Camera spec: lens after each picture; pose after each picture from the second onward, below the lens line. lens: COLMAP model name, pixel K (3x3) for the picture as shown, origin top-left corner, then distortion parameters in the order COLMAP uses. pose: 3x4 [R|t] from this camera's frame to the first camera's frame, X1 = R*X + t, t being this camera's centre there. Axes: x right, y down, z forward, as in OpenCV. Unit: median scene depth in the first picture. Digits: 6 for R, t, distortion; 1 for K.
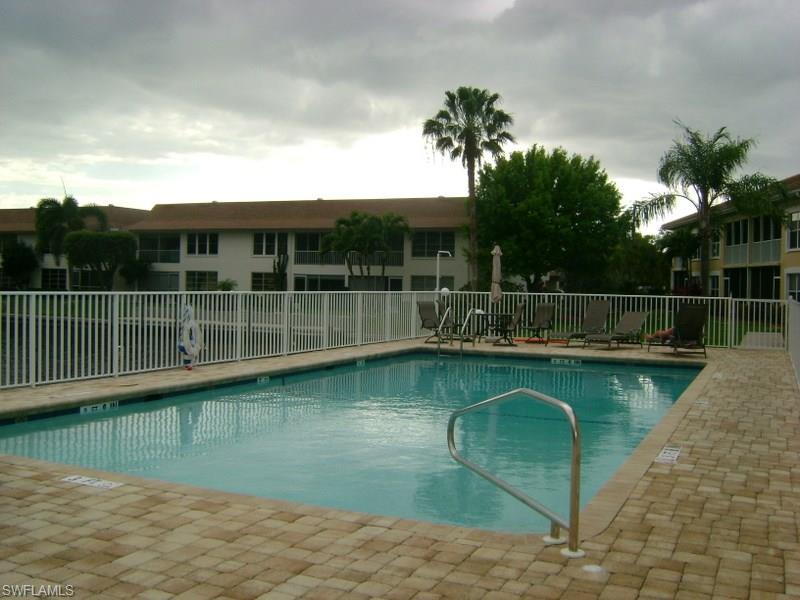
lens RADIAL K [[847.4, 0, 401.8], [0, 847.4, 298.6], [0, 0, 1]] dist [-0.124289, 0.000000]
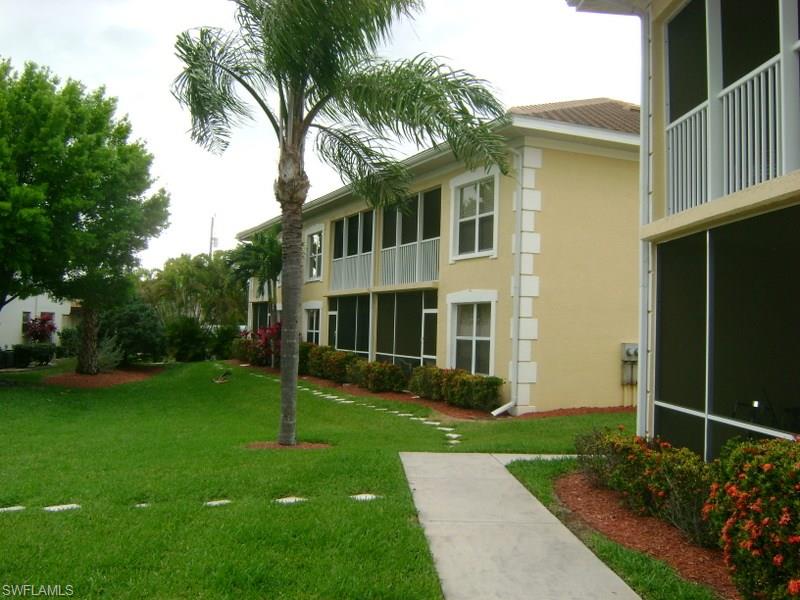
lens RADIAL K [[847.4, 0, 396.5], [0, 847.4, 300.1], [0, 0, 1]] dist [-0.124289, 0.000000]
pose [[0.895761, 0.022026, 0.443990, 0.166987], [-0.003087, 0.999056, -0.043334, -0.007910], [-0.444526, 0.037446, 0.894983, 0.449521]]
